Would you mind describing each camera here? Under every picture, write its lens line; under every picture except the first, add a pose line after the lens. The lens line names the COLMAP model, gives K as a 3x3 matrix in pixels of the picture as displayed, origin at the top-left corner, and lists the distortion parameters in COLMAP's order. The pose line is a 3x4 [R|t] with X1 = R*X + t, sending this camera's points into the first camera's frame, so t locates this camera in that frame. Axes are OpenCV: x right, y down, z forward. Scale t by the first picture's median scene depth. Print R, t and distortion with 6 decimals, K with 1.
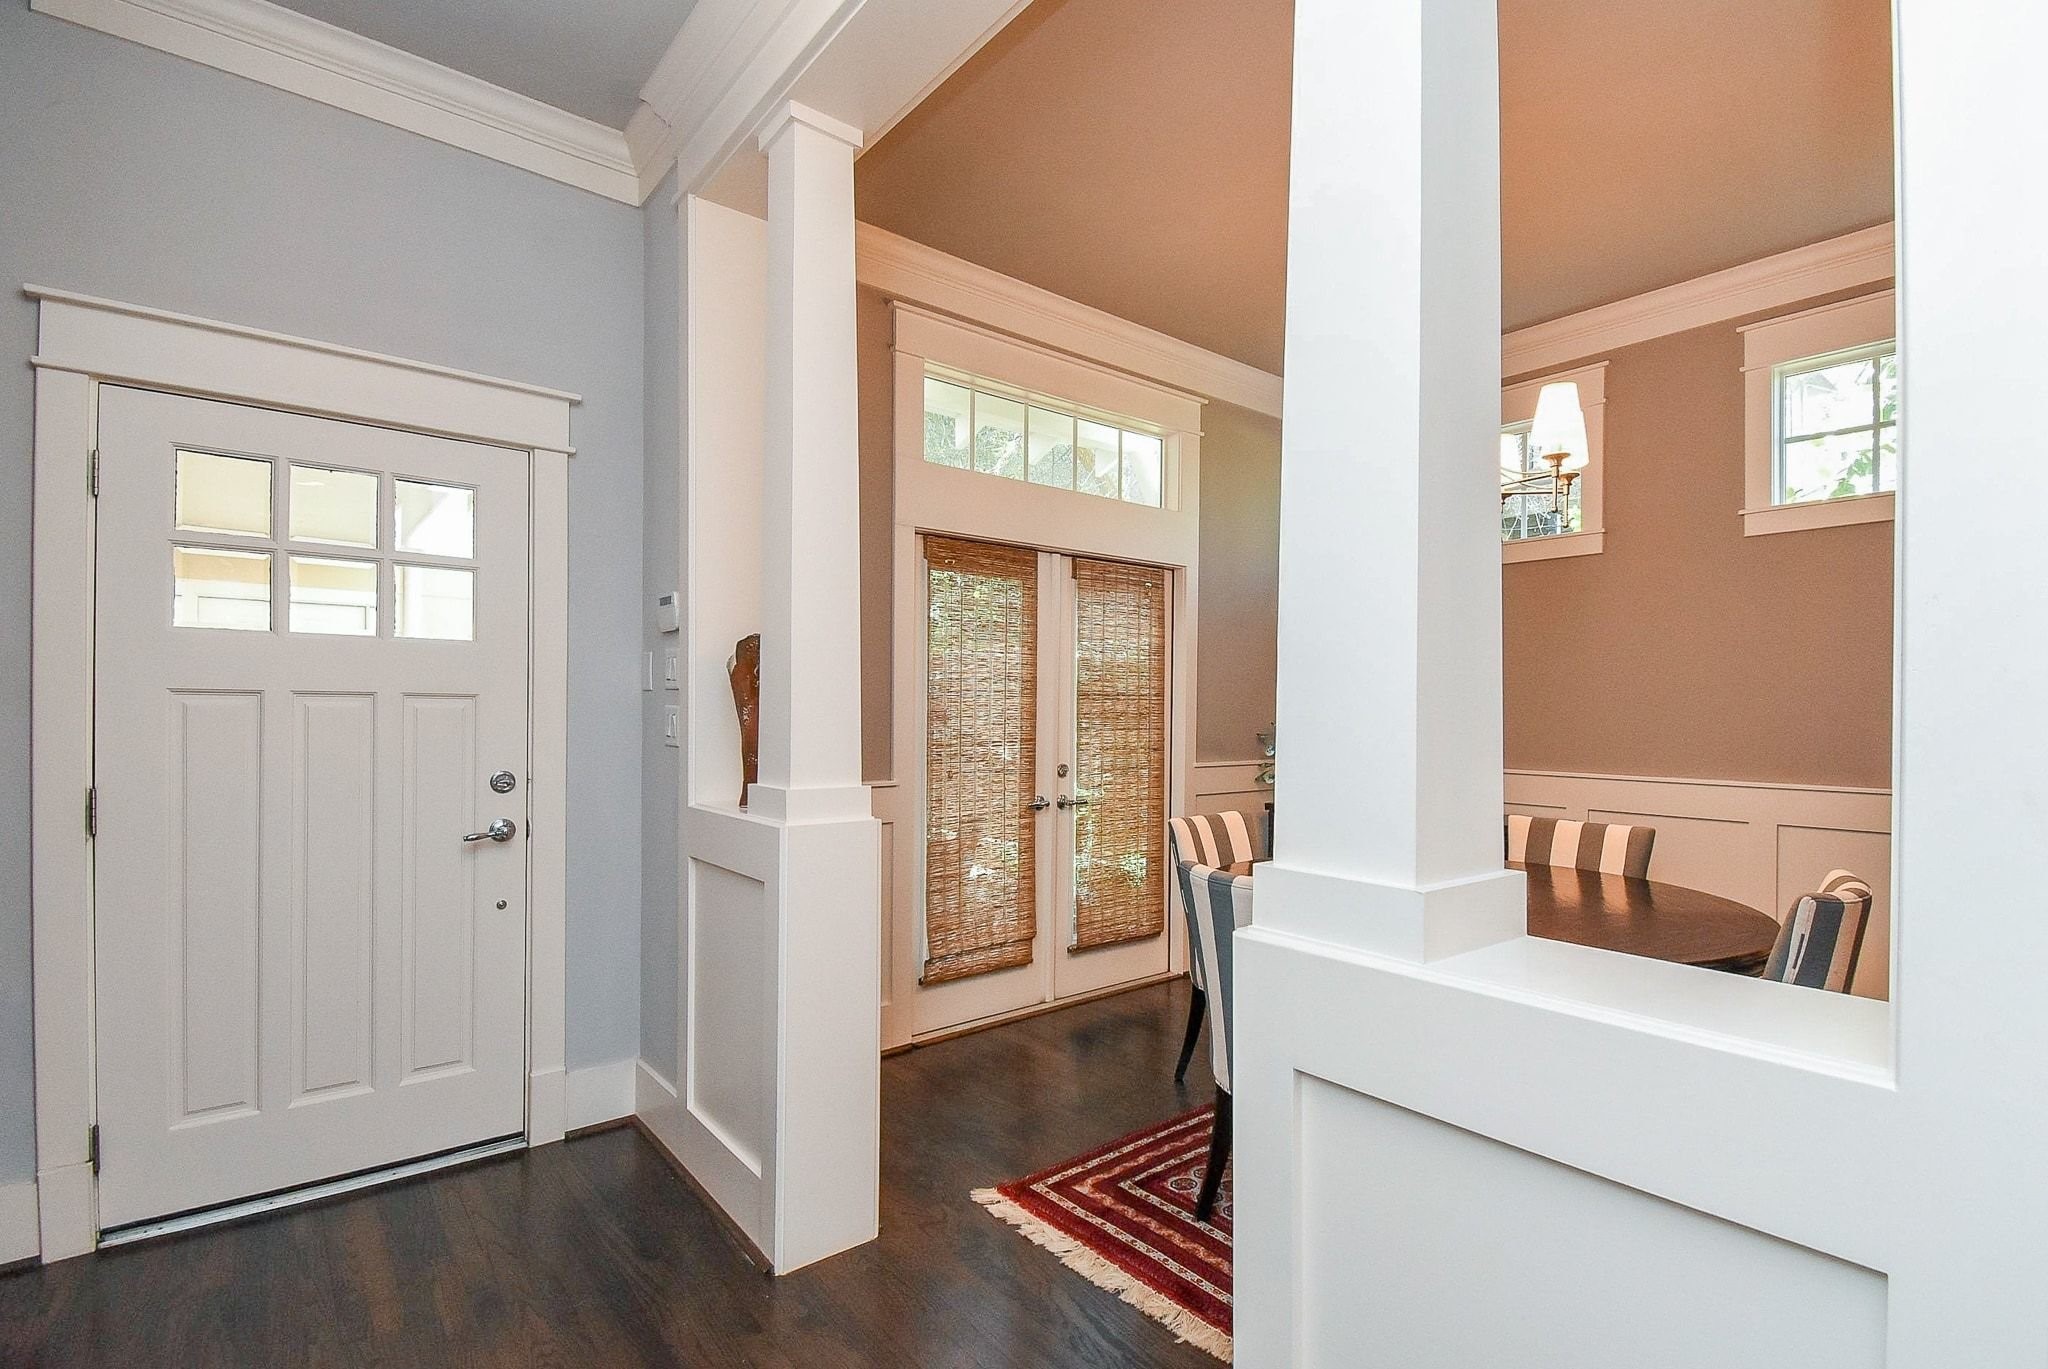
lens RADIAL K [[954.6, 0, 1022.5], [0, 954.6, 702.0], [0, 0, 1]] dist [-0.004371, -0.000506]
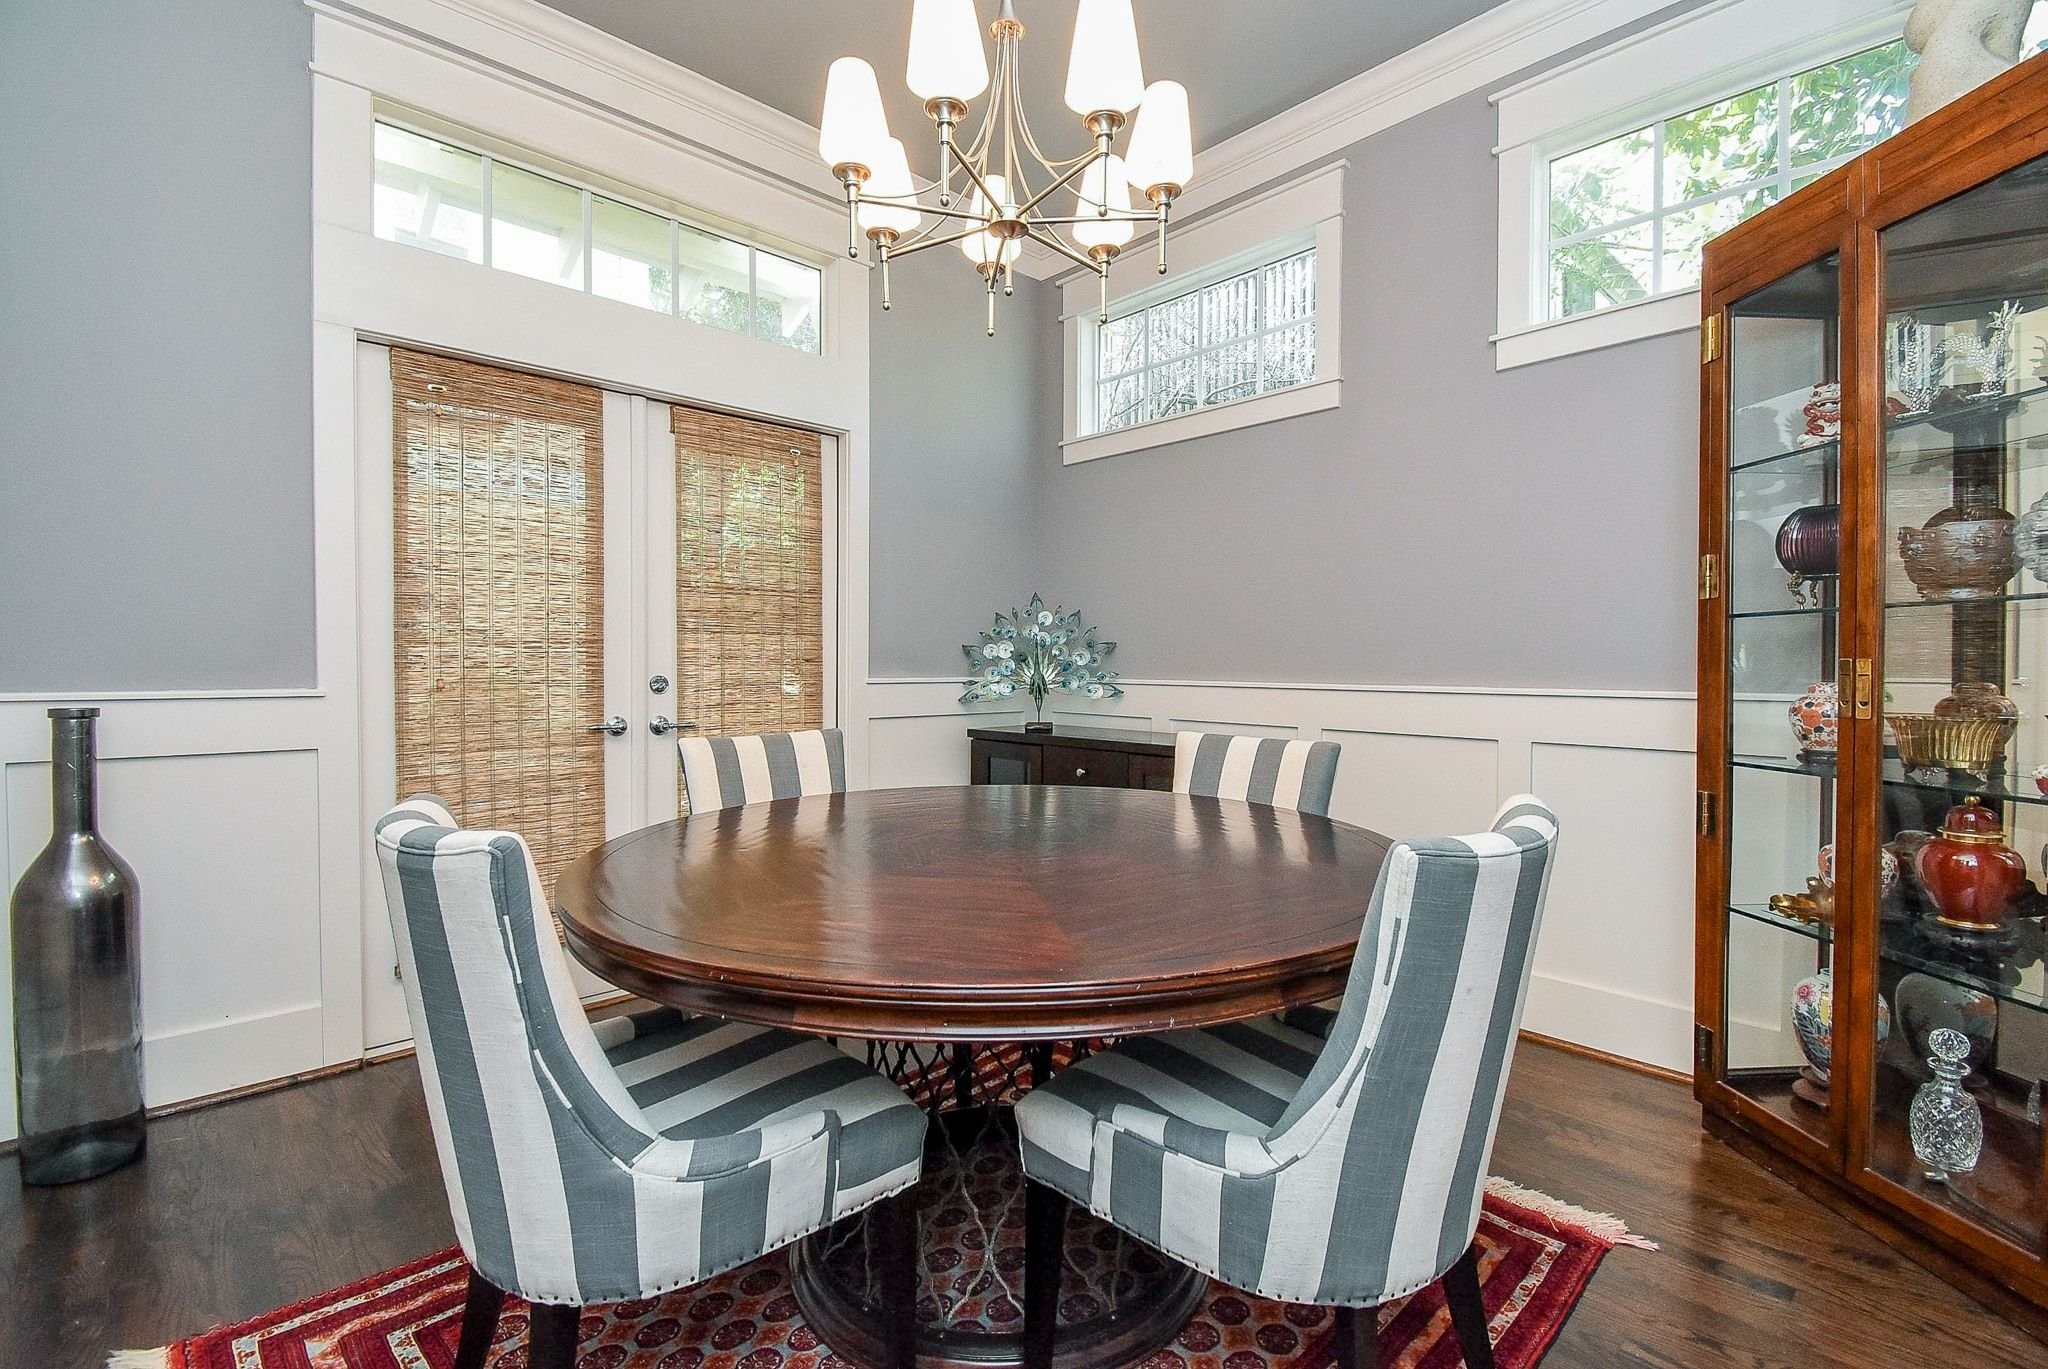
lens RADIAL K [[895.9, 0, 1025.3], [0, 895.9, 672.3], [0, 0, 1]] dist [-0.001992, -0.000577]
pose [[0.997817, -0.002215, 0.066000, 0.300152], [0.001127, 0.999863, 0.016516, 0.052726], [-0.066028, -0.016406, 0.997683, 0.273328]]
